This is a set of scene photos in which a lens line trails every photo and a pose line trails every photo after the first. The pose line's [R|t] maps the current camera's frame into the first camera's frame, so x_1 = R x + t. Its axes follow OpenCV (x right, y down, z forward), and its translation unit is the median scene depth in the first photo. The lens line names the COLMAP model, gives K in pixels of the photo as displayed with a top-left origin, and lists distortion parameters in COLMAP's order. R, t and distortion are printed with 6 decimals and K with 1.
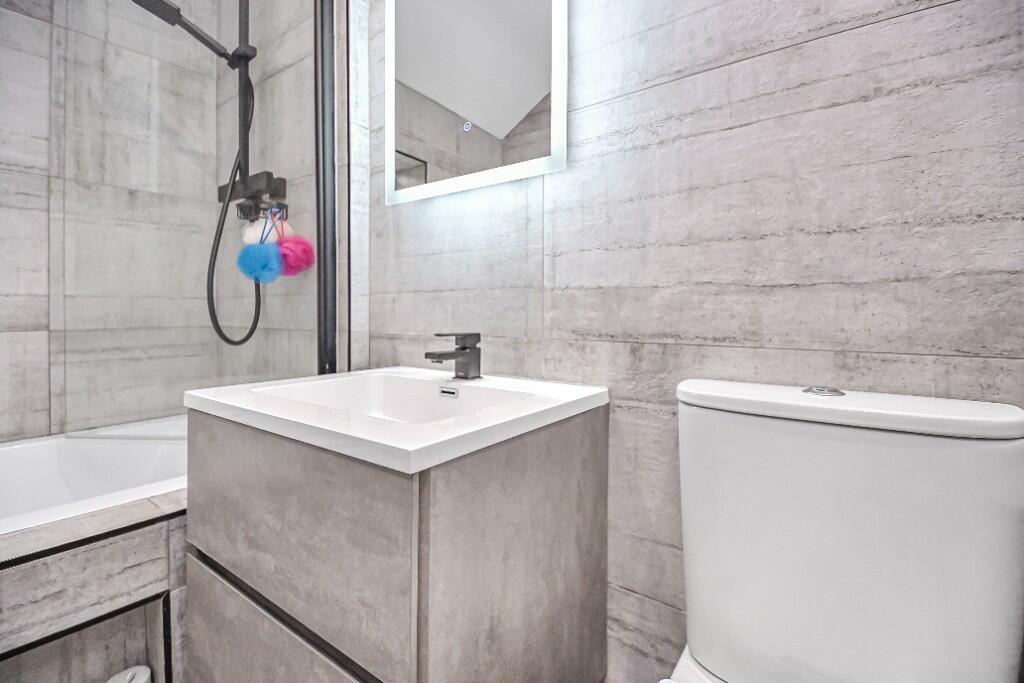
lens RADIAL K [[465.5, 0, 514.1], [0, 465.5, 335.0], [0, 0, 1]] dist [0.031069, -0.030377]
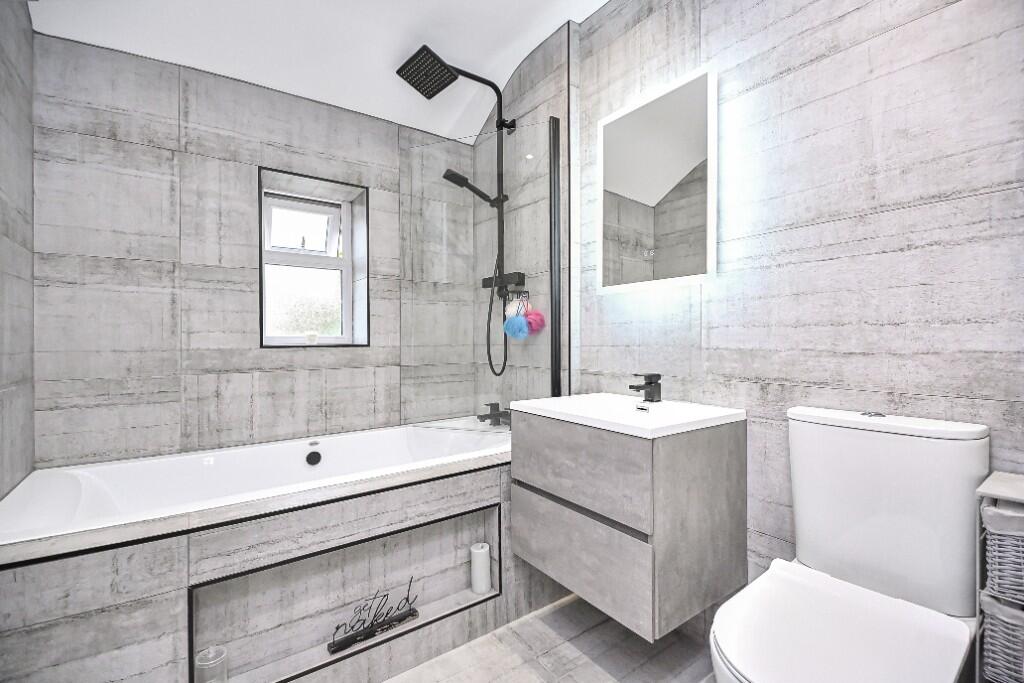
lens RADIAL K [[455.0, 0, 511.3], [0, 455.0, 340.9], [0, 0, 1]] dist [0.036458, -0.027263]
pose [[0.955976, -0.002985, -0.293431, -0.118563], [-0.010438, 0.998970, -0.044168, -0.052220], [0.293261, 0.045286, 0.954959, -0.825787]]
